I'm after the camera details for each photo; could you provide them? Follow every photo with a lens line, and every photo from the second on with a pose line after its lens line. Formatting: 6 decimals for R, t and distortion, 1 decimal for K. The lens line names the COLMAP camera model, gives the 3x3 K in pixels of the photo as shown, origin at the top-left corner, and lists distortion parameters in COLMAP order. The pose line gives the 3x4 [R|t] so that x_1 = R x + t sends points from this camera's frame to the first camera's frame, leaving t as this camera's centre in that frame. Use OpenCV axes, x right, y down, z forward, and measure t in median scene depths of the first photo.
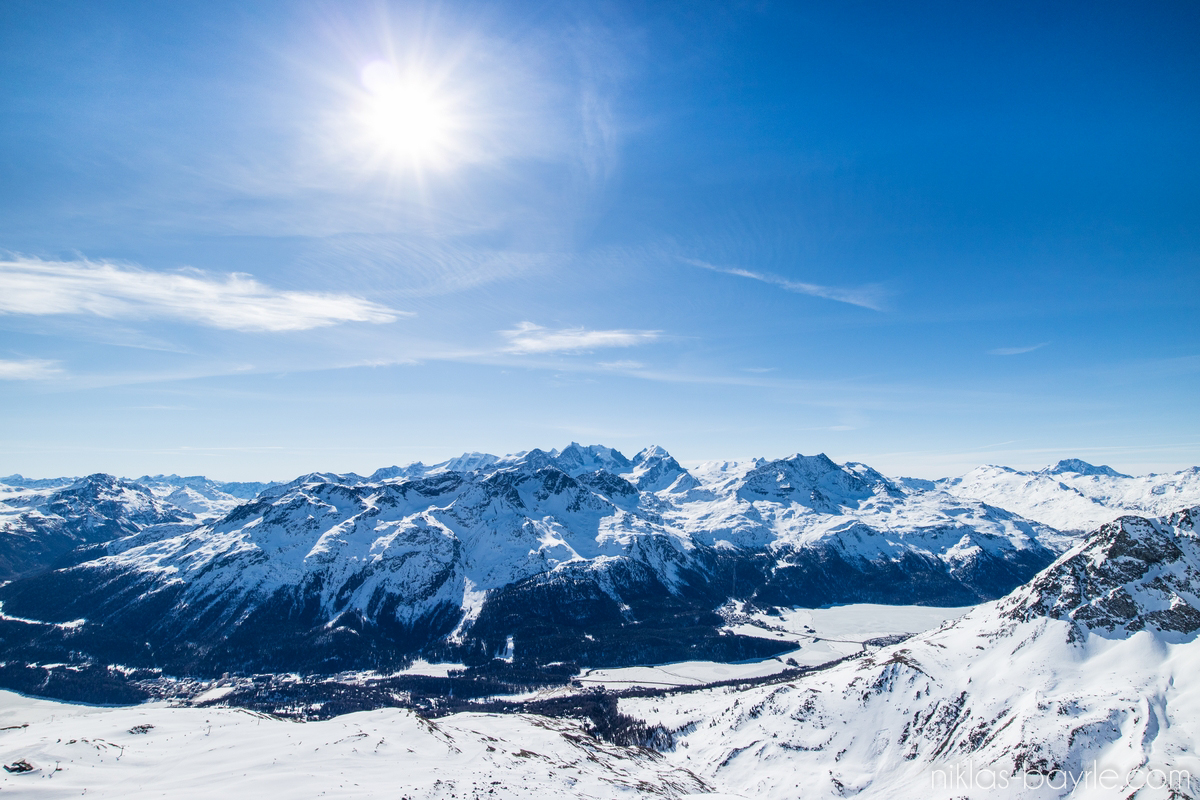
lens RADIAL K [[599.5, 0, 594.6], [0, 599.5, 397.3], [0, 0, 1]] dist [-0.003908, -0.001735]
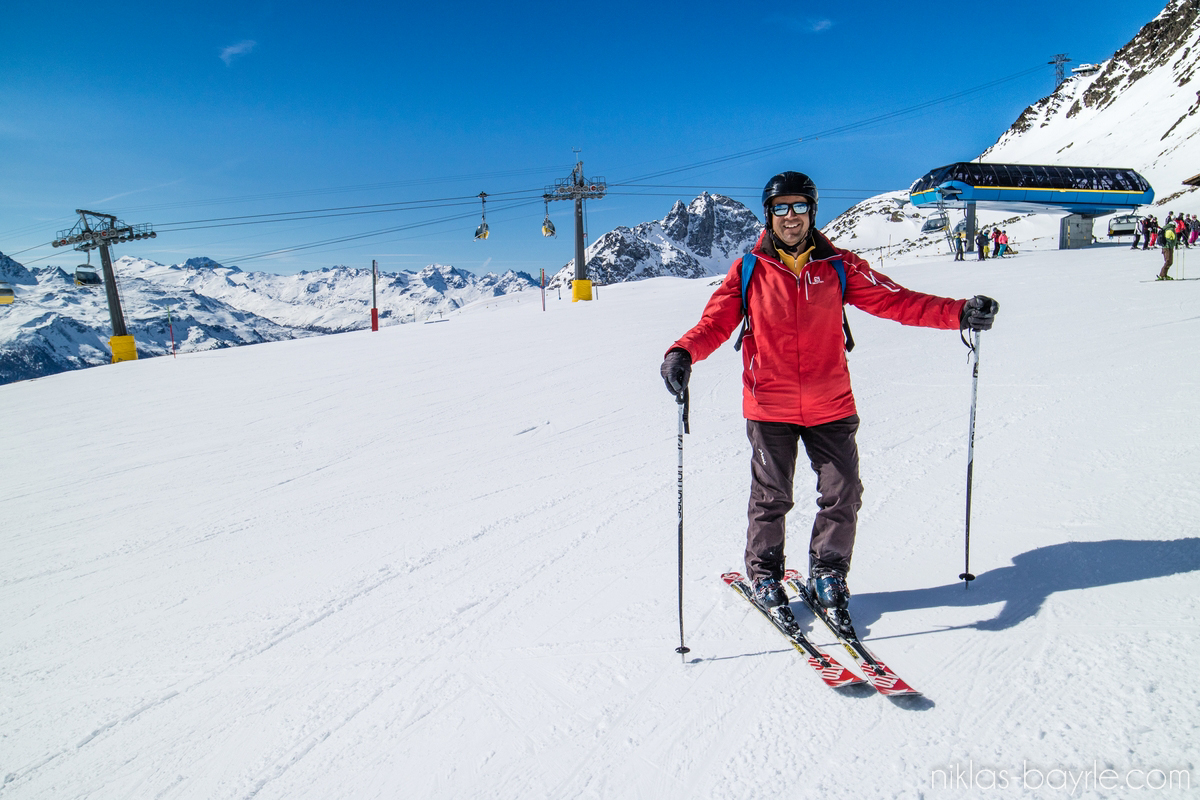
lens RADIAL K [[898.2, 0, 598.0], [0, 898.2, 399.3], [0, 0, 1]] dist [-0.033232, -0.023406]
pose [[0.414815, -0.099641, 0.904434, -0.223586], [-0.129567, 0.977389, 0.167104, 0.061208], [-0.900634, -0.186502, 0.392525, 0.055667]]
